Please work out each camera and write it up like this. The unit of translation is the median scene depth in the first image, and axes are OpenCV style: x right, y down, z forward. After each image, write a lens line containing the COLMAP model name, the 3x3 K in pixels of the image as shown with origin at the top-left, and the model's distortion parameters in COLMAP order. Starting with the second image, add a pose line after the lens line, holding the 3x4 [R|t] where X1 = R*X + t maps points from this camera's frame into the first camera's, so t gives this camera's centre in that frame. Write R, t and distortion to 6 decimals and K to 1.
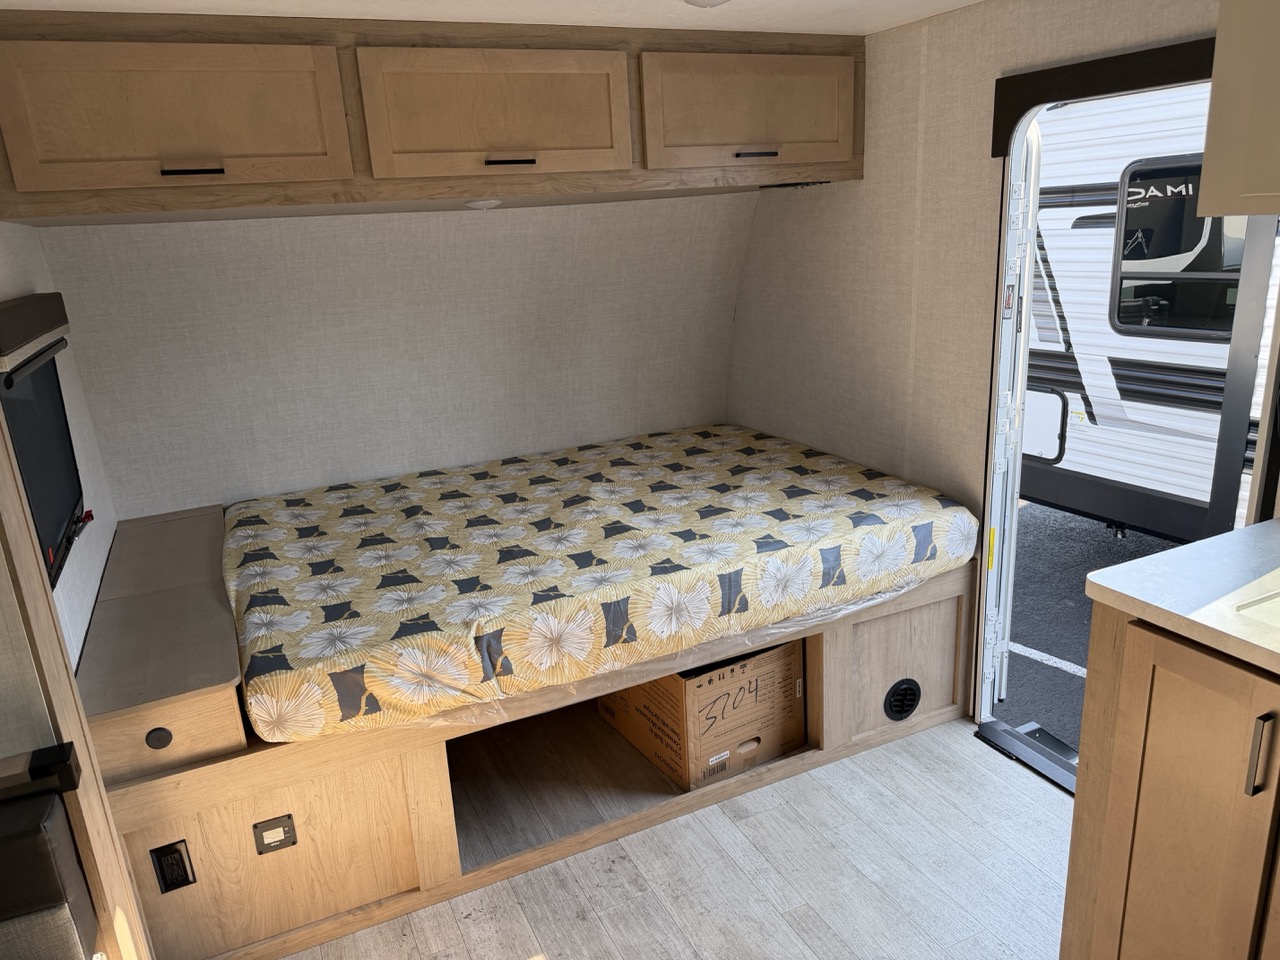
lens RADIAL K [[891.7, 0, 634.1], [0, 891.7, 477.7], [0, 0, 1]] dist [0.209717, -0.384467]
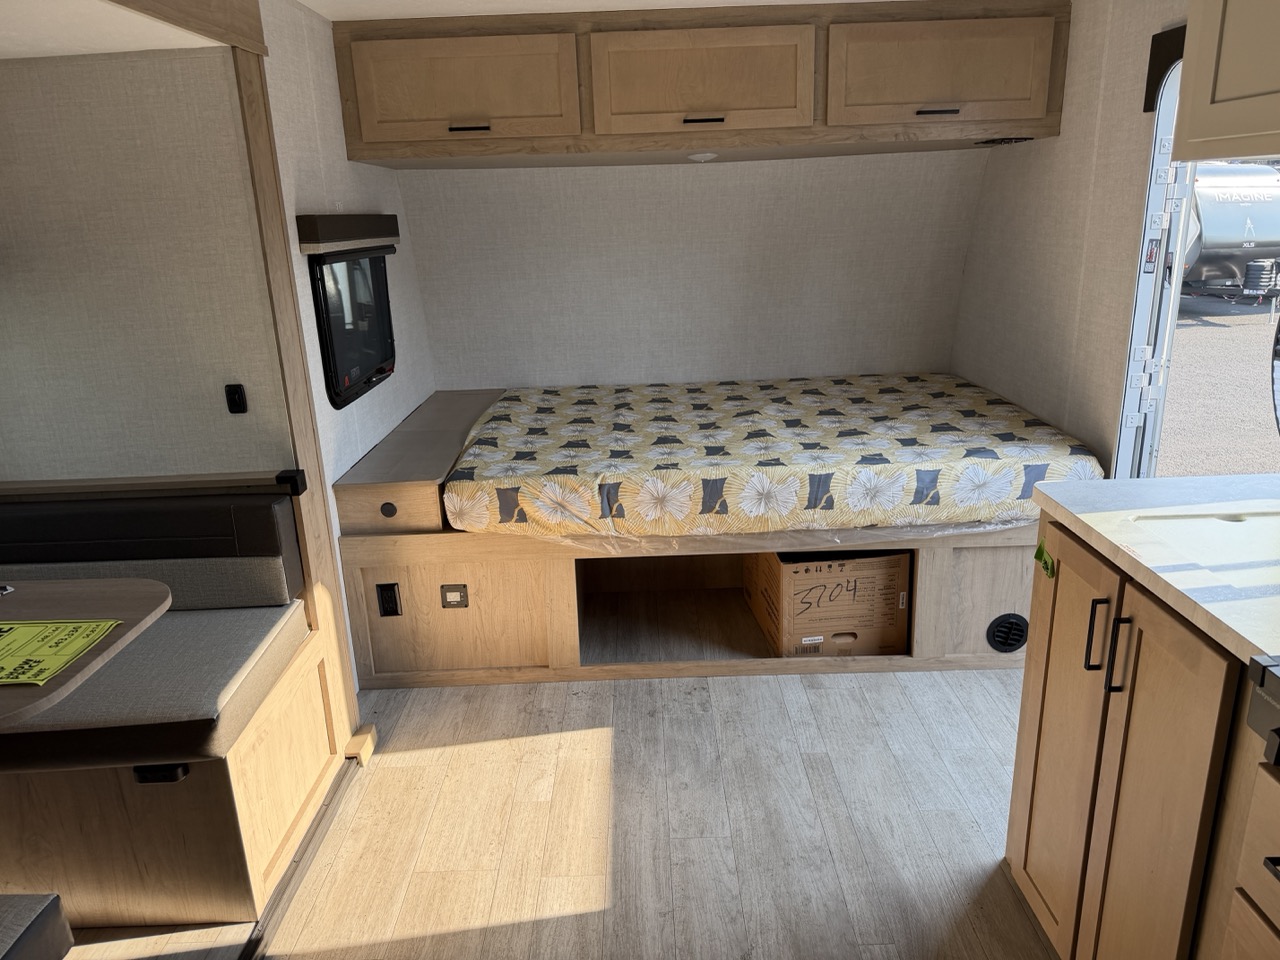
lens RADIAL K [[900.2, 0, 640.7], [0, 900.2, 458.6], [0, 0, 1]] dist [0.109605, -0.119340]
pose [[0.909694, 0.141296, -0.390503, 0.339138], [-0.136357, 0.989832, 0.040500, 0.068644], [0.392254, 0.016405, 0.919711, -0.163086]]
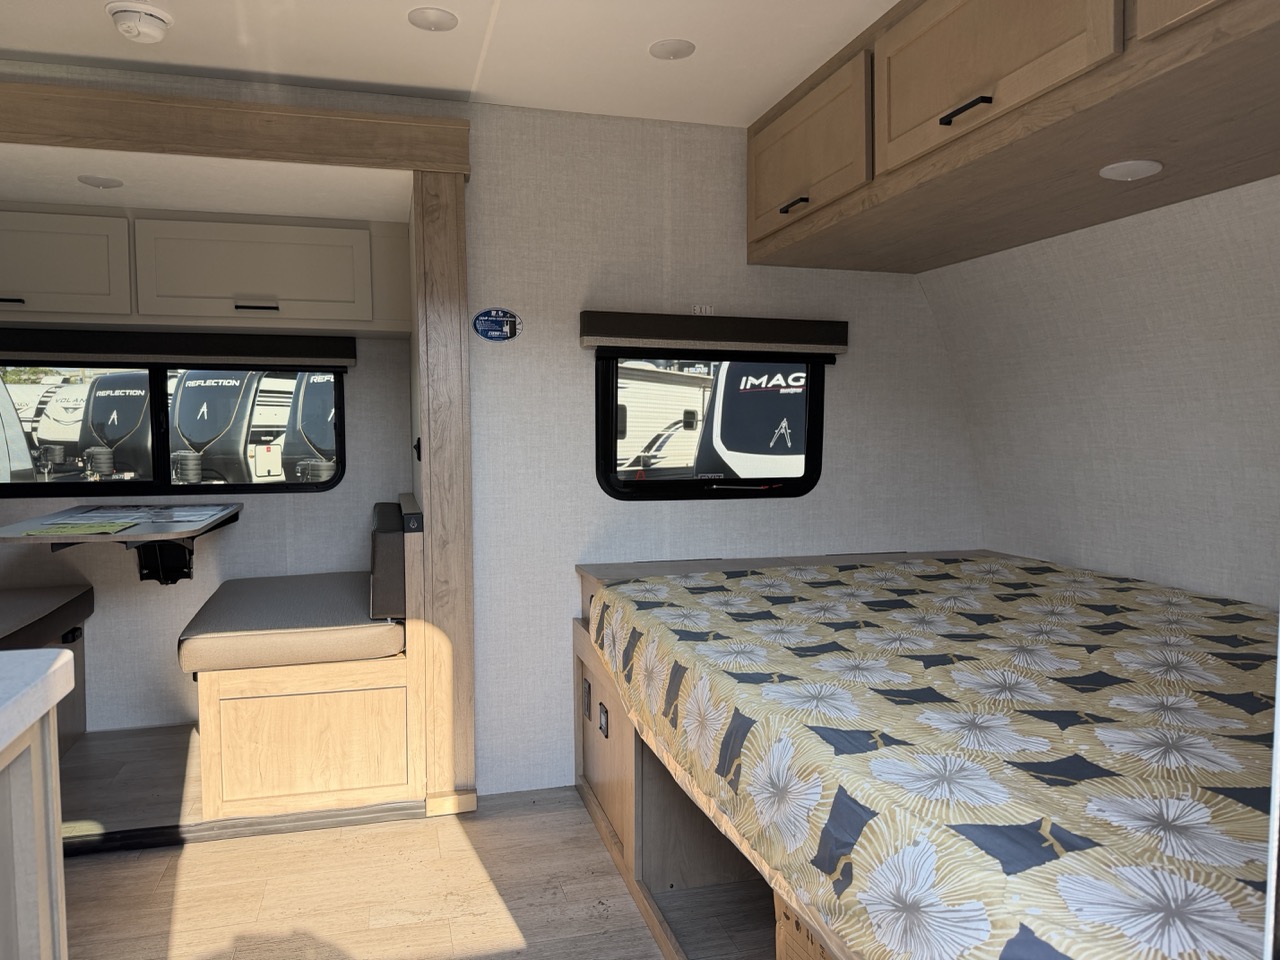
lens RADIAL K [[895.7, 0, 640.0], [0, 895.7, 480.0], [0, 0, 1]] dist [-0.000467, -0.003728]
pose [[-0.147994, 0.118592, -0.981852, 0.650849], [-0.266342, 0.951326, 0.155051, -0.107858], [0.952449, 0.284455, -0.109205, 0.928574]]
